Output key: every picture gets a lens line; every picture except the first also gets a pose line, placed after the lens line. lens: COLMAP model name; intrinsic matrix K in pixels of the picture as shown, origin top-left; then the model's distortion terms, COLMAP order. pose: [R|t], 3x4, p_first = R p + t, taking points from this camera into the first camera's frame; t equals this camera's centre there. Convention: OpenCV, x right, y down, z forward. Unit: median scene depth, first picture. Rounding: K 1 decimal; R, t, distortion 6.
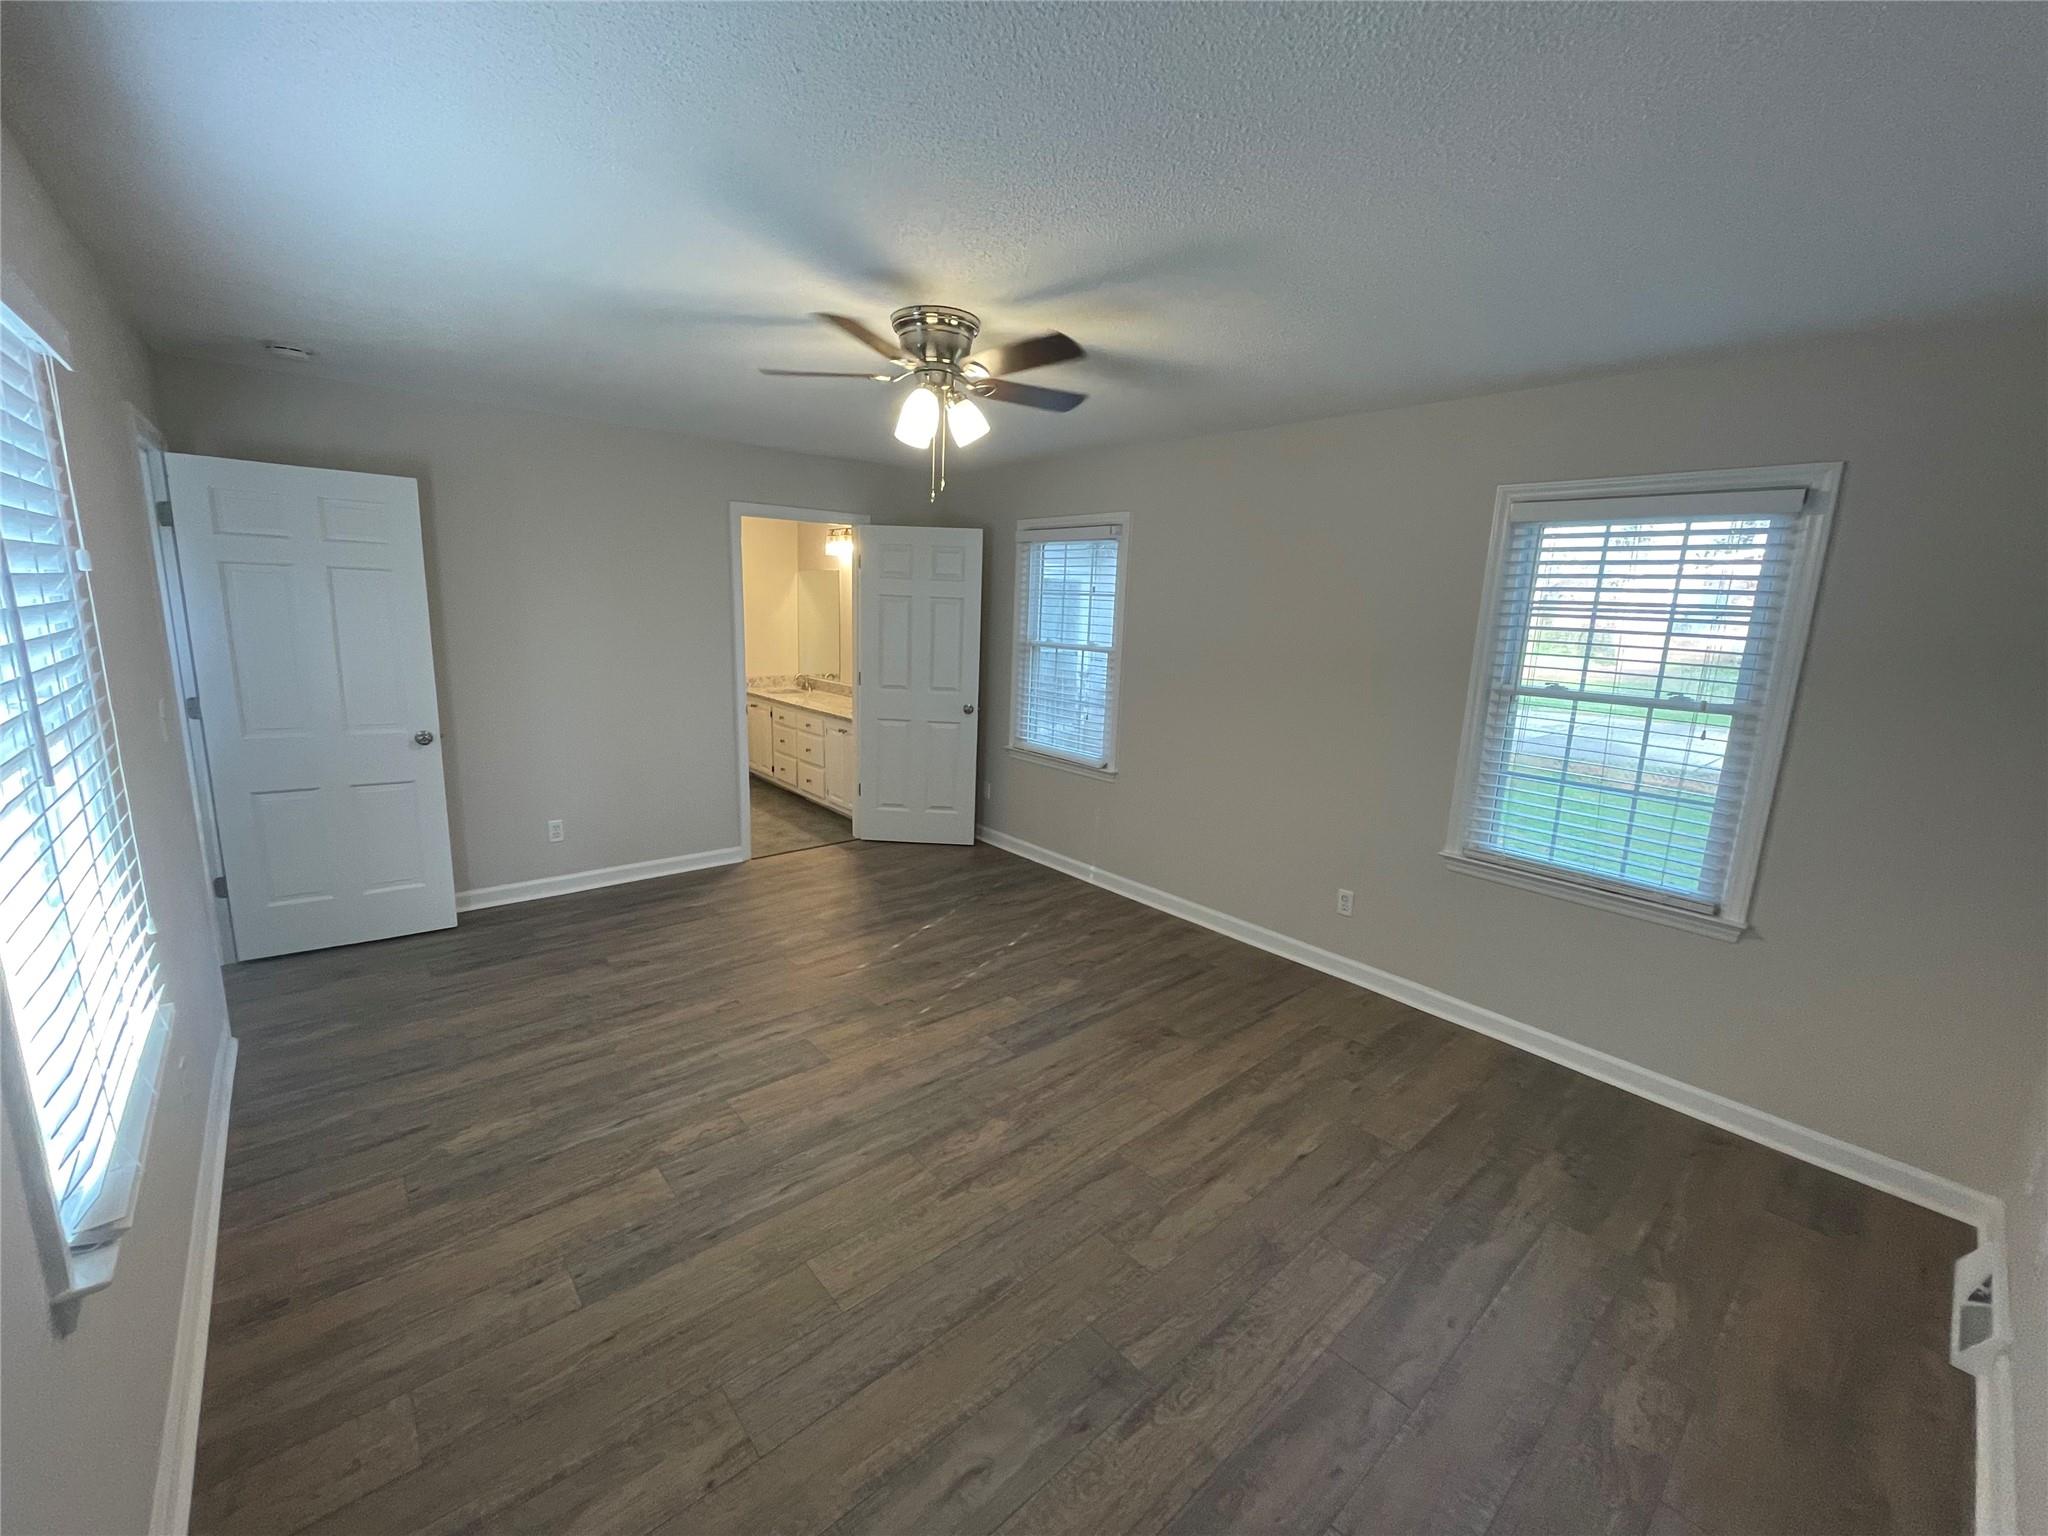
lens RADIAL K [[824.0, 0, 1024.4], [0, 824.0, 764.2], [0, 0, 1]] dist [-0.001875, 0.000156]
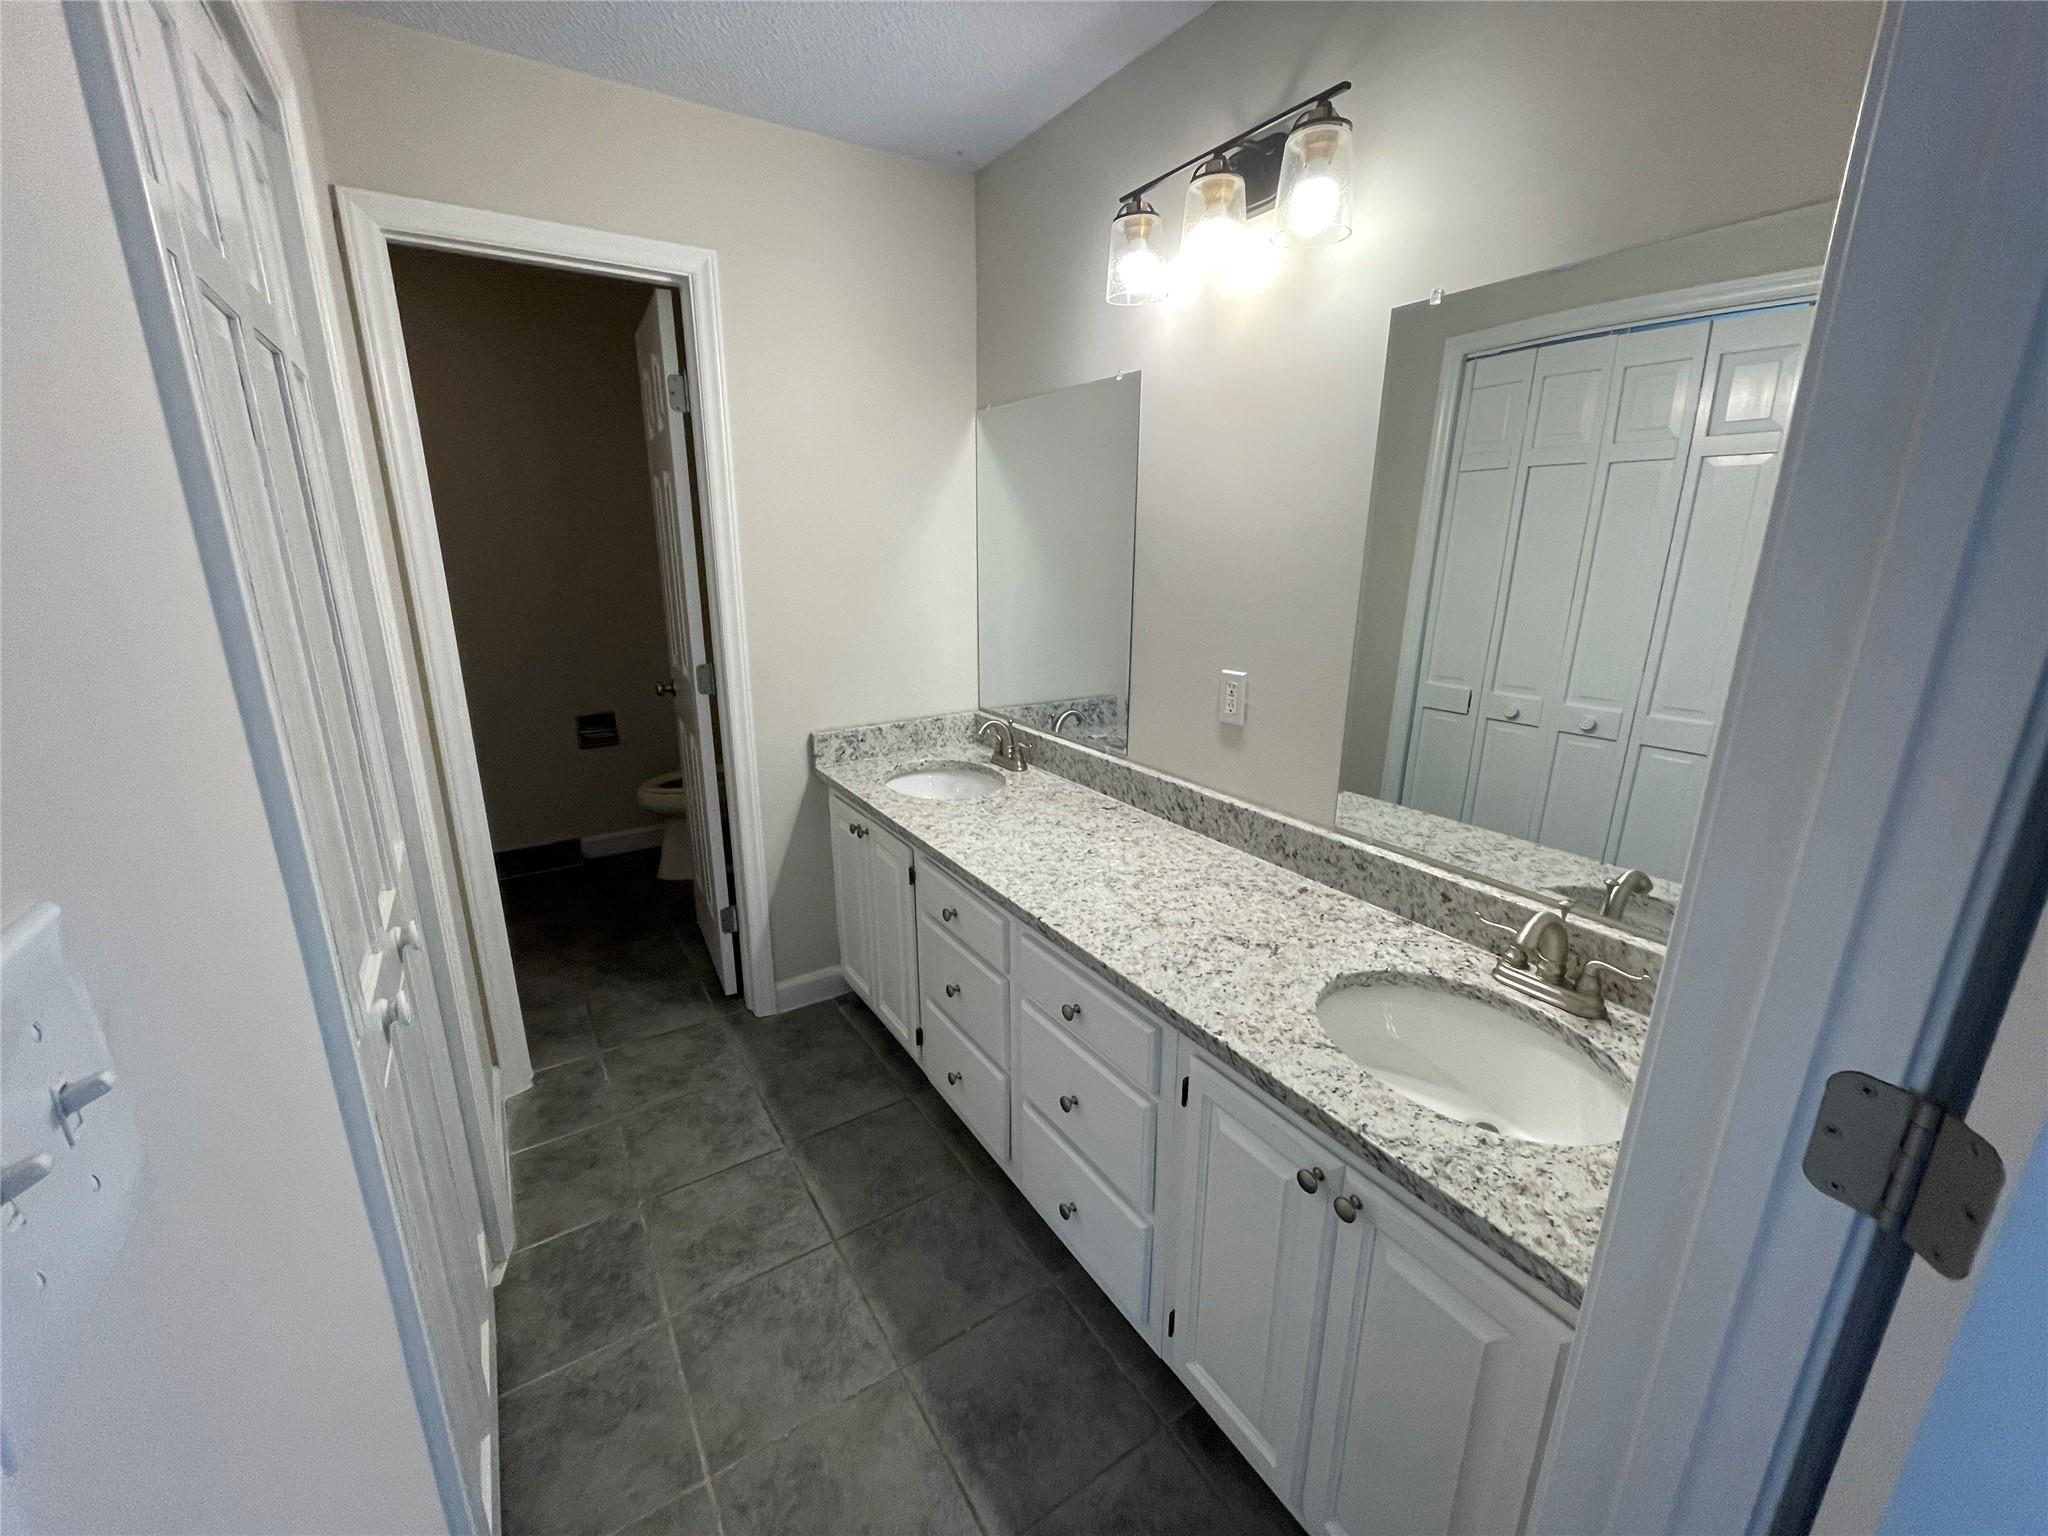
lens RADIAL K [[824.0, 0, 1023.4], [0, 824.0, 768.0], [0, 0, 1]] dist [-0.001875, 0.000156]
pose [[0.989750, 0.002543, -0.142788, -0.209572], [0.008582, 0.996976, 0.077239, -0.114861], [0.142552, -0.077672, 0.986735, 0.664527]]
